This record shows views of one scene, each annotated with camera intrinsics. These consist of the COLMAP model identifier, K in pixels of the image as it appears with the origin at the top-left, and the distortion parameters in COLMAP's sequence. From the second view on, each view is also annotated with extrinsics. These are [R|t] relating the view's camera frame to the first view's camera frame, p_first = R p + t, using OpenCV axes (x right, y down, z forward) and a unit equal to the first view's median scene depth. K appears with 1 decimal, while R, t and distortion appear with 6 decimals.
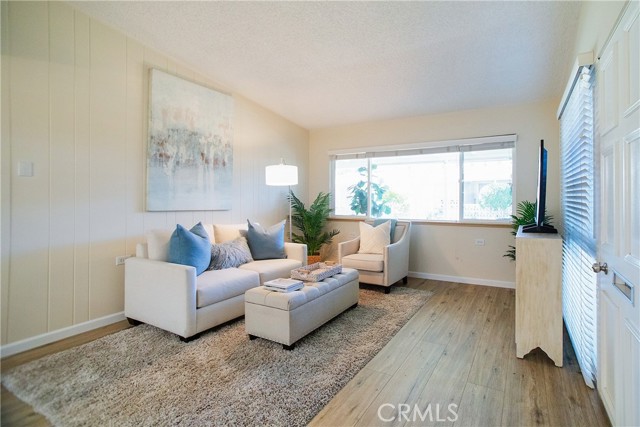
lens RADIAL K [[329.7, 0, 319.4], [0, 329.7, 208.2], [0, 0, 1]] dist [-0.002844, -0.001463]
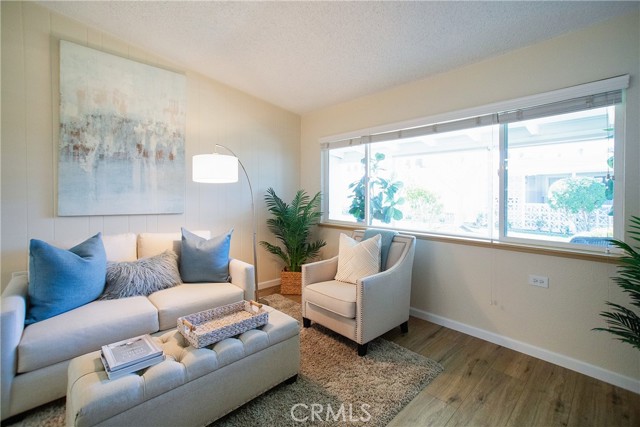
lens RADIAL K [[280.1, 0, 311.8], [0, 280.1, 199.3], [0, 0, 1]] dist [-0.000012, 0.003309]
pose [[0.965601, 0.005276, -0.259976, 0.238421], [-0.007488, 0.999944, -0.007520, -0.028830], [0.259922, 0.009208, 0.965586, 0.439387]]
